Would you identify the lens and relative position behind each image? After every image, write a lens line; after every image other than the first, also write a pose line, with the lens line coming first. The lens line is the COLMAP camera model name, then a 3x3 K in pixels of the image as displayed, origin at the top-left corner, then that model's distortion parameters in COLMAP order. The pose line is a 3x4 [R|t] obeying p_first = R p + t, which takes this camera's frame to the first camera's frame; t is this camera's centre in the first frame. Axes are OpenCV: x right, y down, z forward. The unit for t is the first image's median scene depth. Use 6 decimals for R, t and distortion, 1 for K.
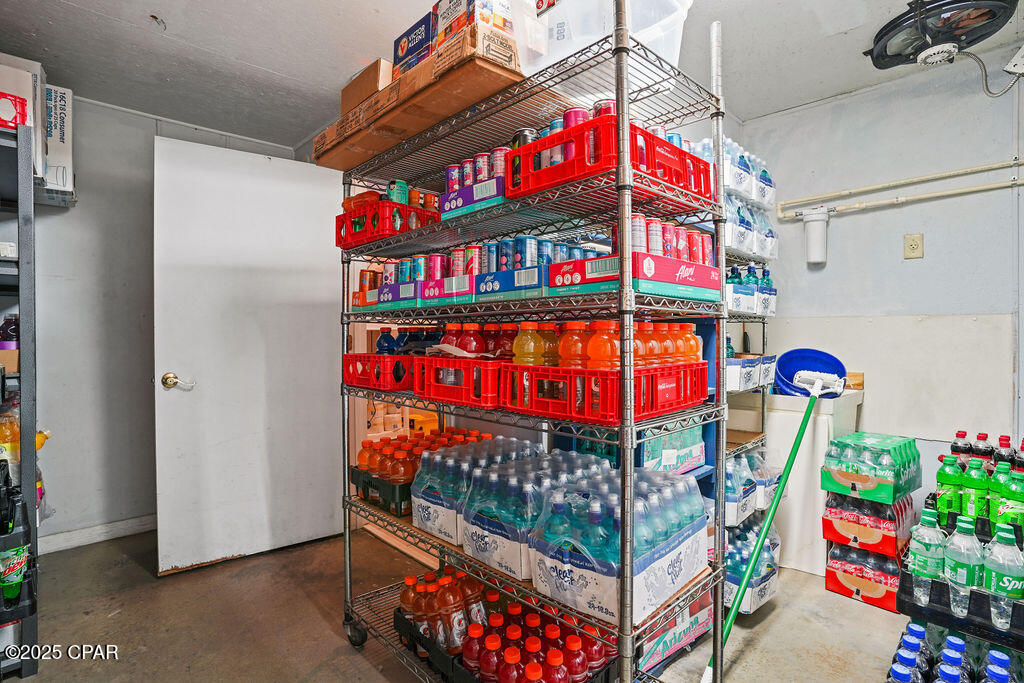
lens RADIAL K [[502.0, 0, 503.4], [0, 502.0, 341.1], [0, 0, 1]] dist [-0.057058, 0.015883]
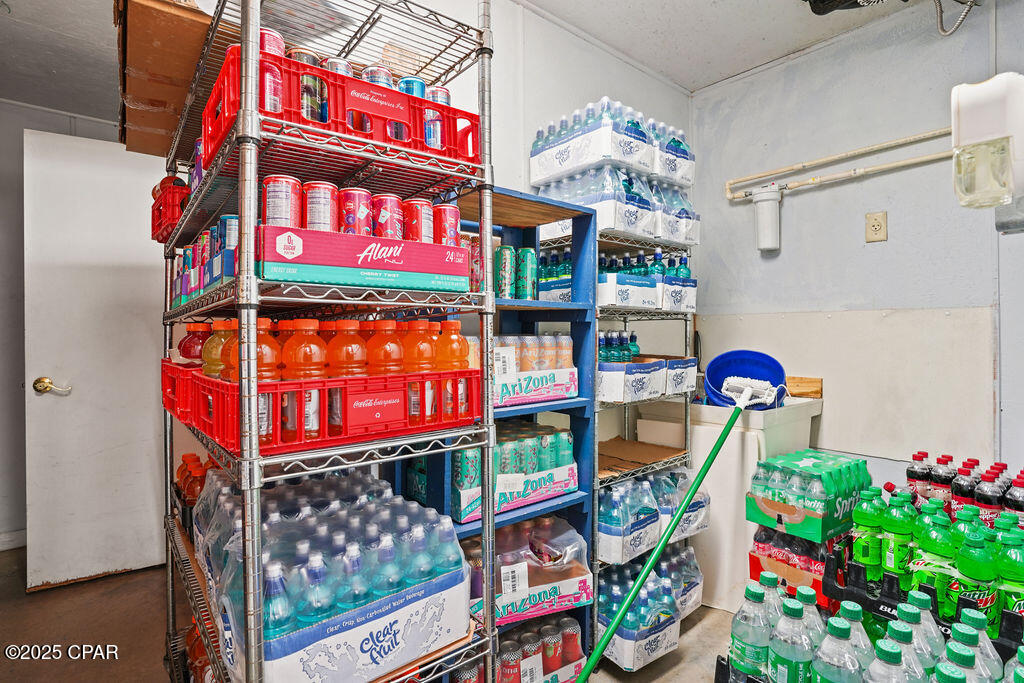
lens RADIAL K [[502.0, 0, 516.0], [0, 502.0, 338.3], [0, 0, 1]] dist [-0.057058, 0.015883]
pose [[0.997419, -0.005171, -0.071616, 0.320349], [0.004670, 0.999963, -0.007166, -0.001212], [0.071651, 0.006814, 0.997407, 0.134649]]
